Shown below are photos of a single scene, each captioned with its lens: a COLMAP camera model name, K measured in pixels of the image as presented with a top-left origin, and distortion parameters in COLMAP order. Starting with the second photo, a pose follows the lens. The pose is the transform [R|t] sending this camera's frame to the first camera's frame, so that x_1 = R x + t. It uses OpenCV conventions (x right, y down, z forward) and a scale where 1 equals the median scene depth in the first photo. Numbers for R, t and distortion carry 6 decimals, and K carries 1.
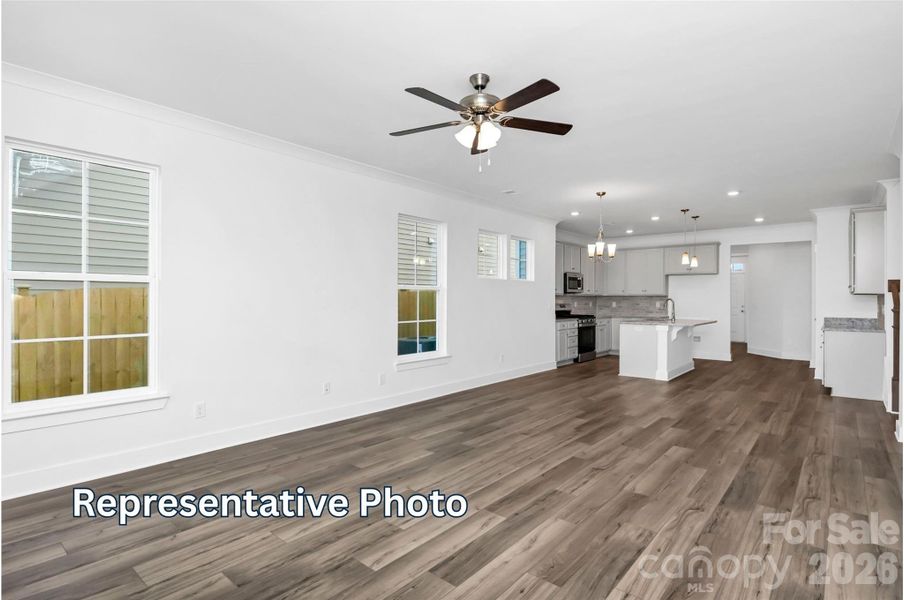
lens RADIAL K [[447.6, 0, 454.3], [0, 447.6, 296.3], [0, 0, 1]] dist [0.002342, -0.000240]
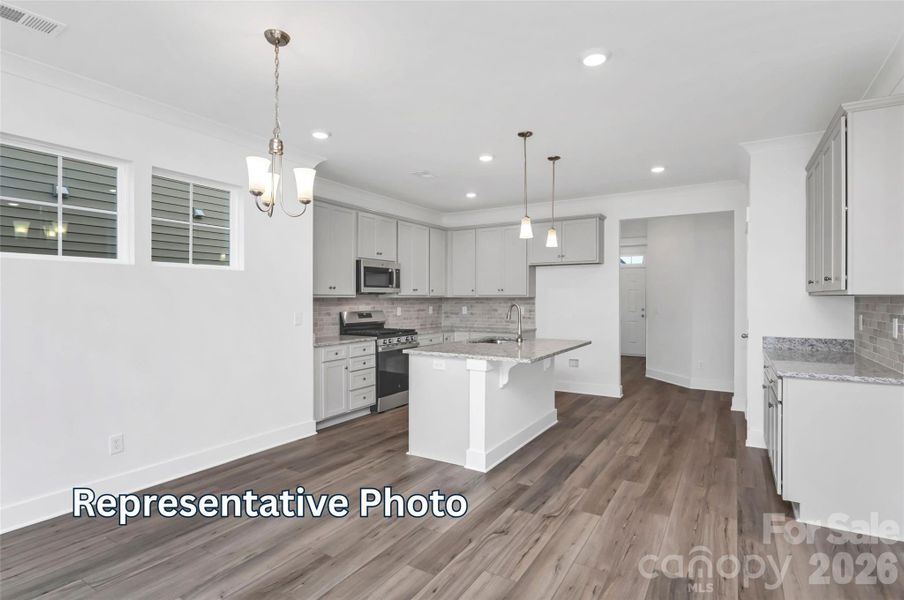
lens RADIAL K [[447.6, 0, 454.3], [0, 447.6, 296.3], [0, 0, 1]] dist [0.002342, -0.000240]
pose [[0.987752, -0.003911, 0.155983, 0.287215], [0.003803, 0.999992, 0.000993, -0.004352], [-0.155985, -0.000388, 0.987759, 0.407574]]
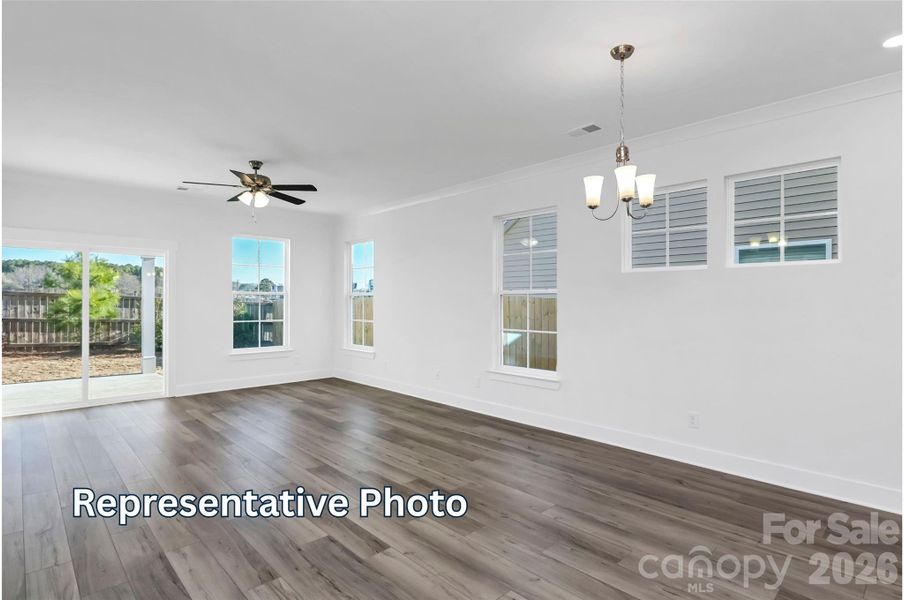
lens RADIAL K [[447.6, 0, 454.3], [0, 447.6, 296.3], [0, 0, 1]] dist [0.002342, -0.000240]
pose [[-0.083613, -0.020369, -0.996290, 0.528765], [-0.000381, 0.999792, -0.020409, 0.003610], [0.996498, -0.001326, -0.083603, 0.616401]]
